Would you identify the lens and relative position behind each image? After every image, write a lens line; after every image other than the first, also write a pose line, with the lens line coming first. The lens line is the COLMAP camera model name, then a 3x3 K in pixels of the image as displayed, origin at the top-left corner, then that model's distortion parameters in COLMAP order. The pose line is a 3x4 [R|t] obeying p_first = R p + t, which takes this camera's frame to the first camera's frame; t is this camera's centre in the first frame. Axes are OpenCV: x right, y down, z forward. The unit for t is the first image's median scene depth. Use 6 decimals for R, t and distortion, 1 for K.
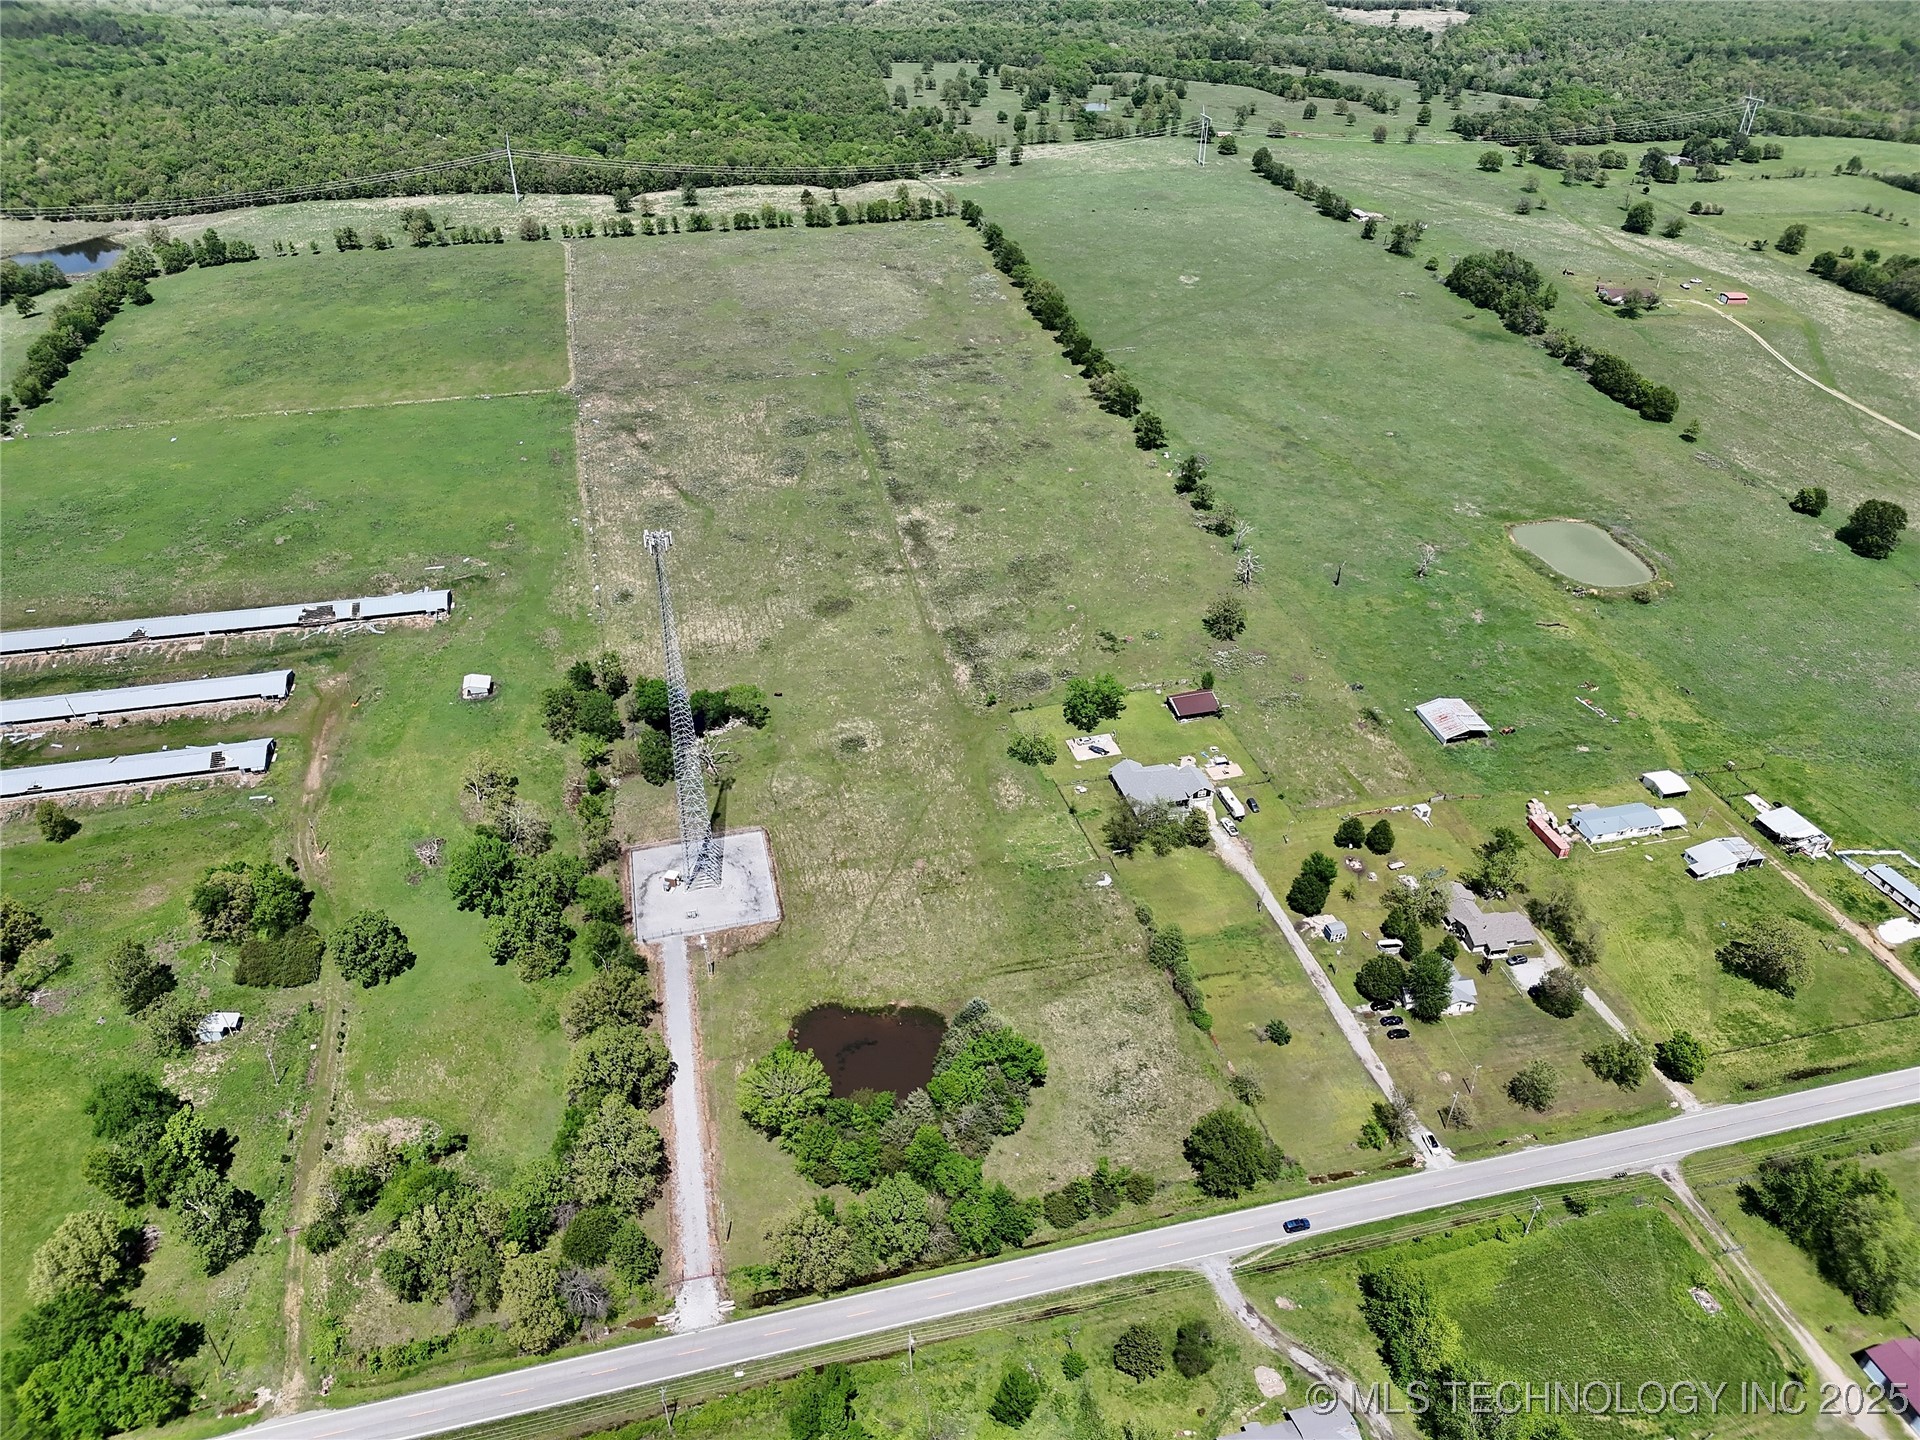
lens RADIAL K [[1340.7, 0, 961.6], [0, 1340.7, 727.0], [0, 0, 1]] dist [0.069654, -0.063577]
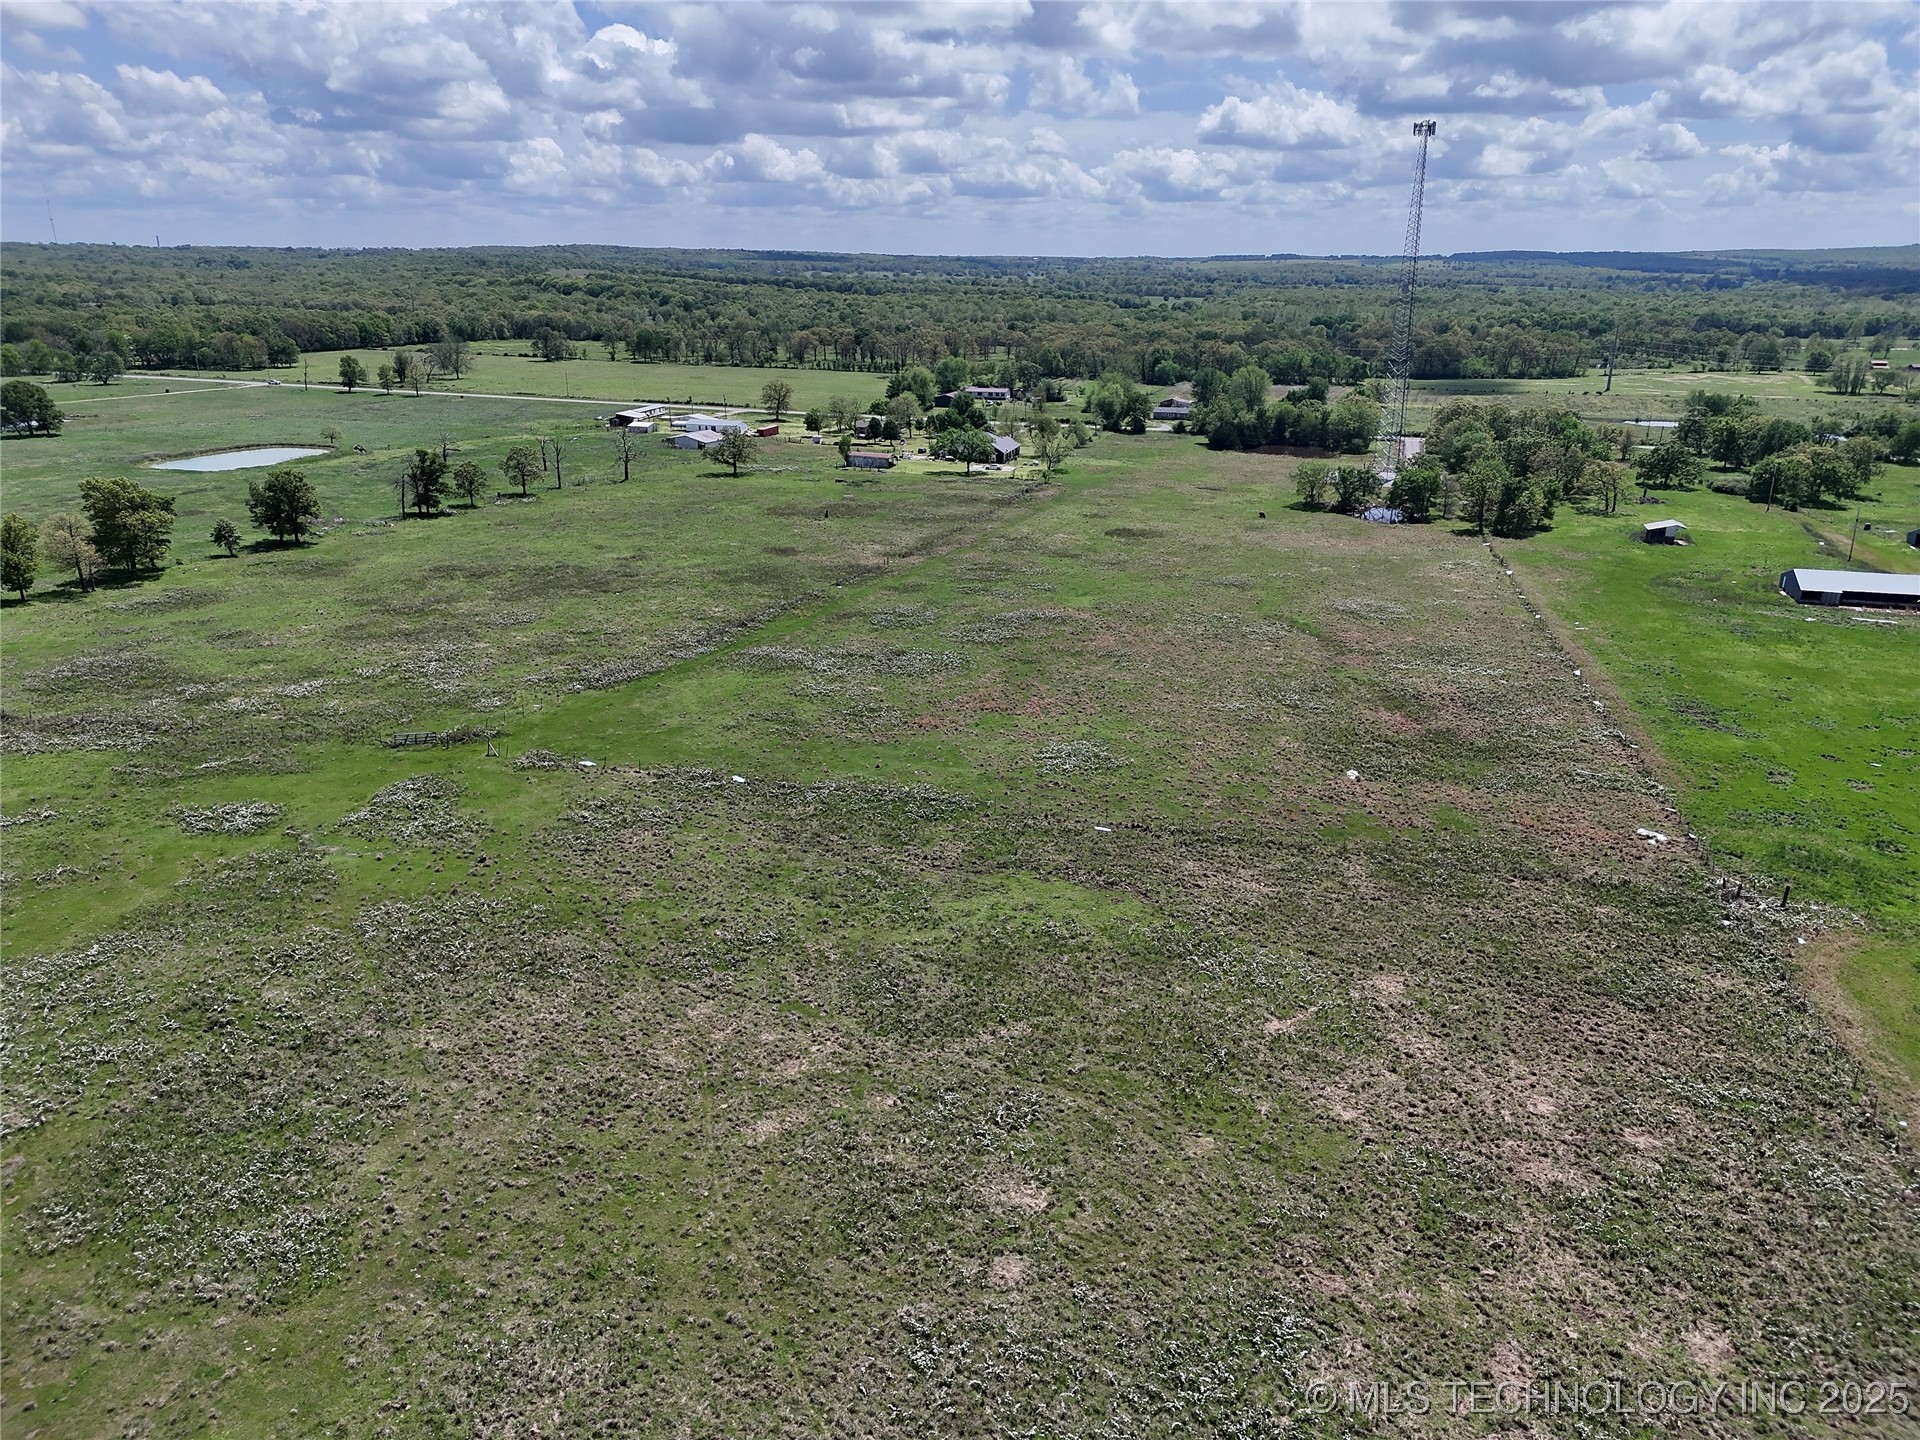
lens RADIAL K [[1340.7, 0, 962.4], [0, 1340.7, 734.0], [0, 0, 1]] dist [0.069654, -0.063577]
pose [[-0.864413, -0.178743, 0.469937, -0.363692], [0.273367, 0.617362, 0.737655, -0.561949], [-0.421971, 0.766104, -0.484793, 1.473304]]
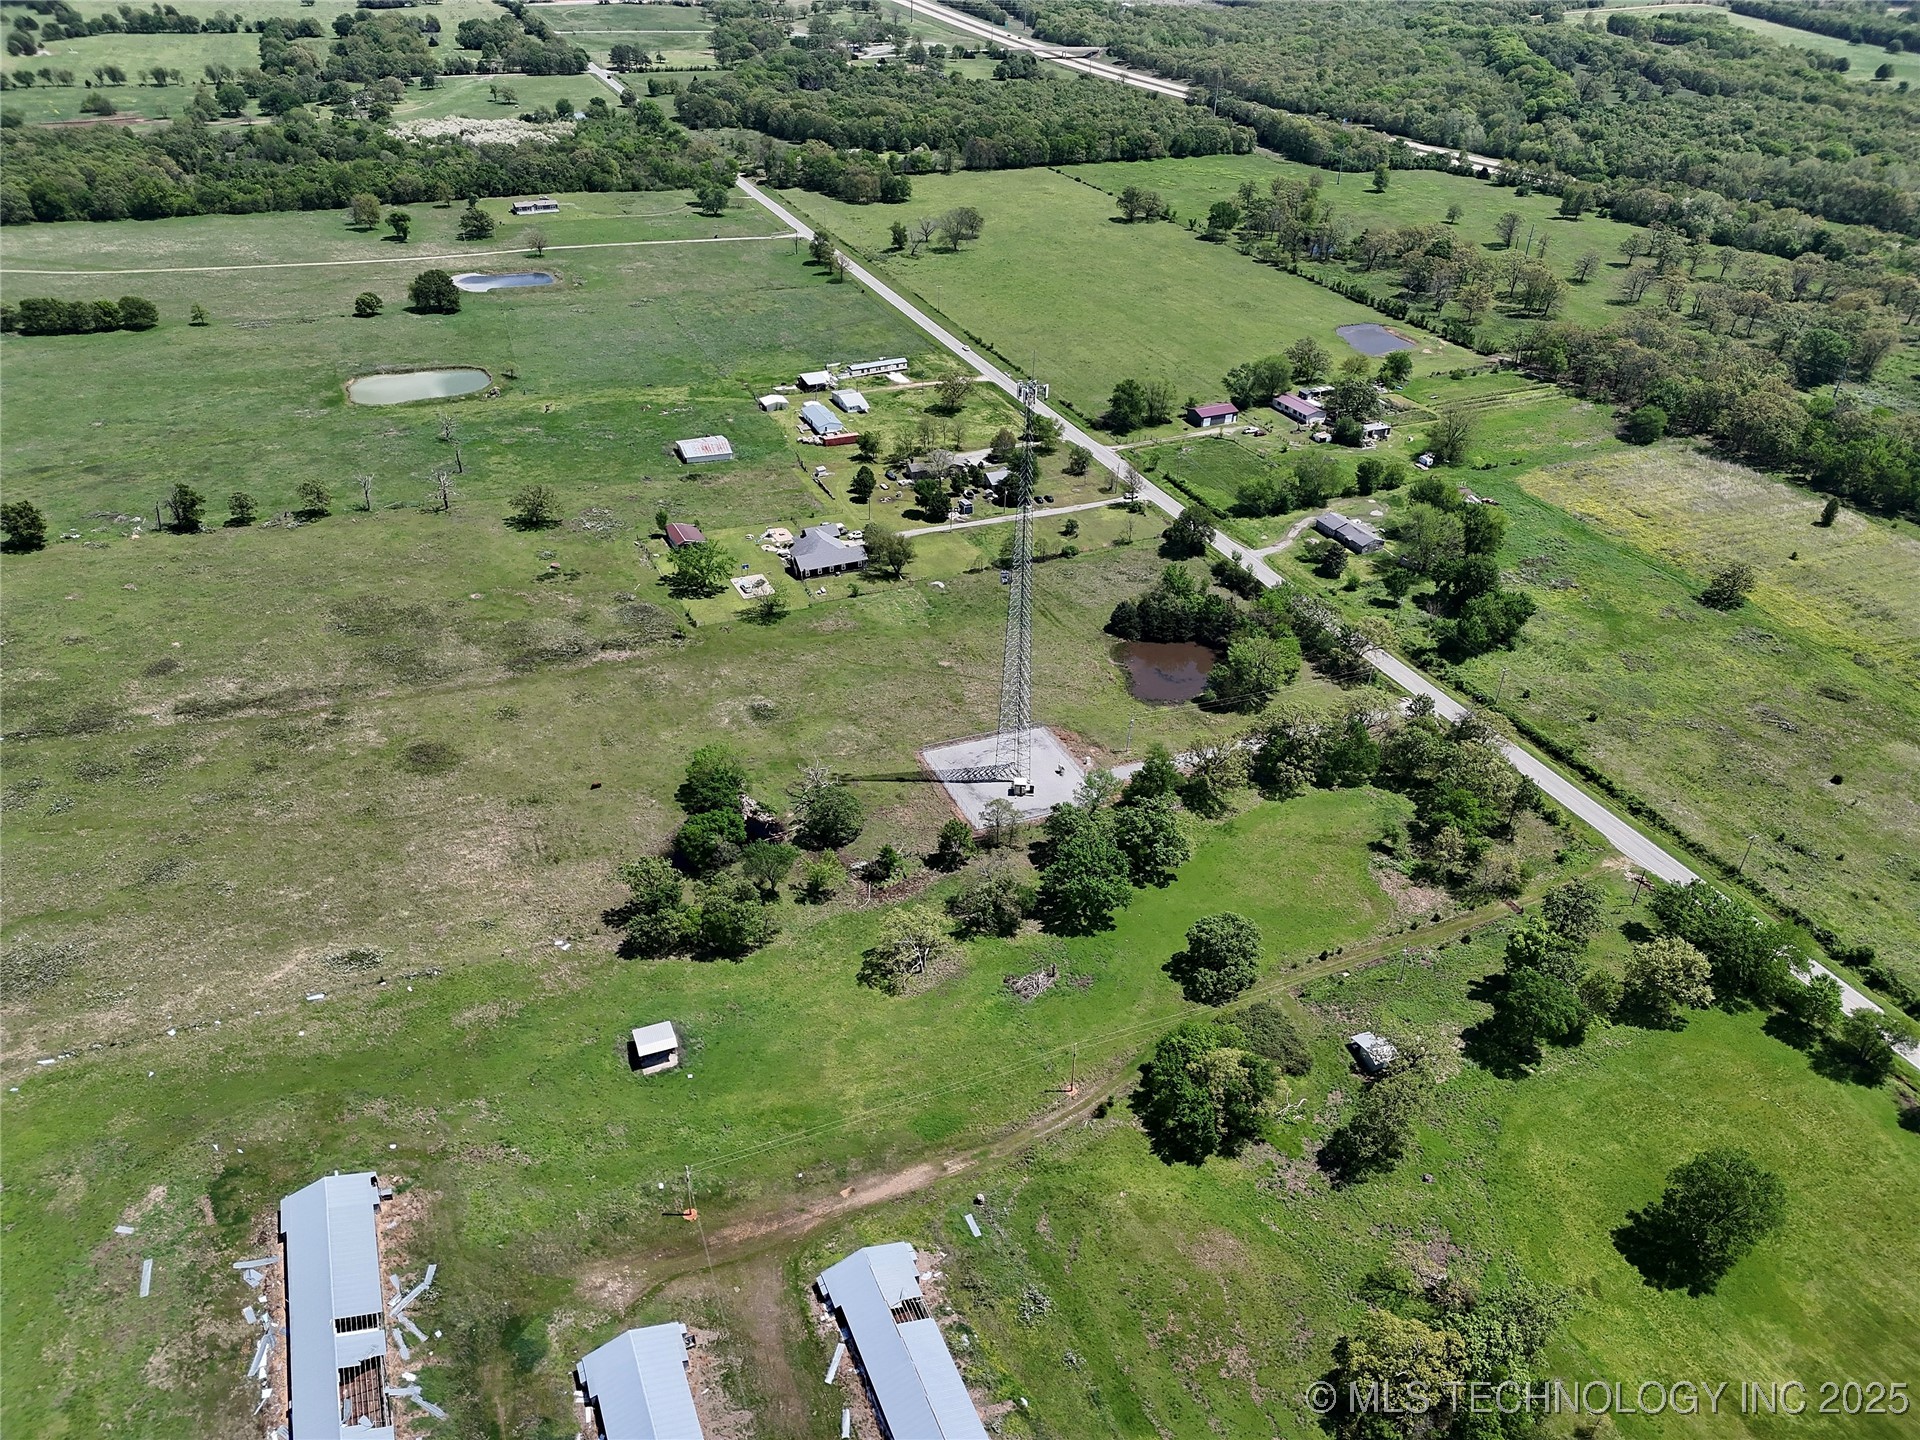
lens RADIAL K [[1340.7, 0, 956.7], [0, 1340.7, 727.6], [0, 0, 1]] dist [0.069654, -0.063577]
pose [[-0.175630, -0.548411, 0.817557, -0.733069], [0.537888, 0.642089, 0.546259, -0.347043], [-0.824518, 0.535694, 0.182214, 0.647096]]
